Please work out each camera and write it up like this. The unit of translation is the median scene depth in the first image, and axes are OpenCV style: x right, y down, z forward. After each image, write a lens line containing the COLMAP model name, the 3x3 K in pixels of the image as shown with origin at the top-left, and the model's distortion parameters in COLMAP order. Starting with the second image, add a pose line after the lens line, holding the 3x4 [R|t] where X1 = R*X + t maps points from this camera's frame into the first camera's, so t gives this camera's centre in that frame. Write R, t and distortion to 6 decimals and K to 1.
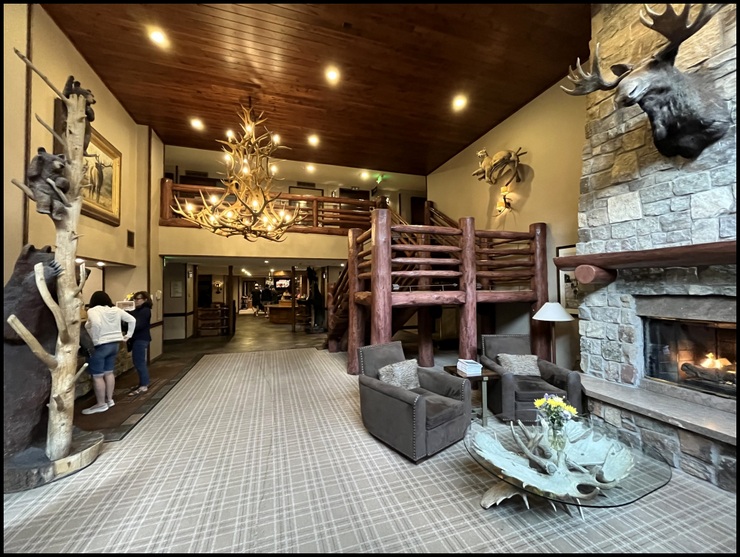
lens RADIAL K [[299.7, 0, 370.5], [0, 299.7, 279.5], [0, 0, 1]] dist [-0.001793, 0.000065]
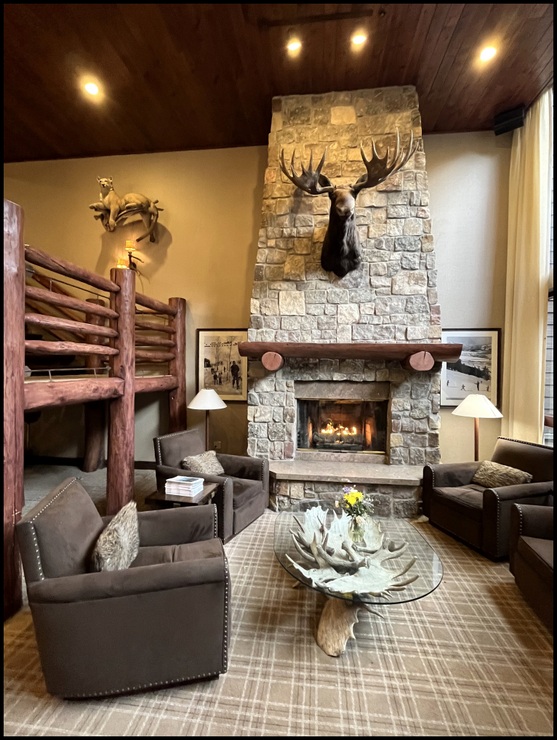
lens RADIAL K [[335.1, 0, 278.1], [0, 335.1, 370.8], [0, 0, 1]] dist [-0.002996, 0.000166]
pose [[0.420151, 0.007403, 0.907424, -0.299947], [-0.038348, 0.999218, 0.009604, 0.003526], [-0.906643, -0.038833, 0.420107, 0.484270]]
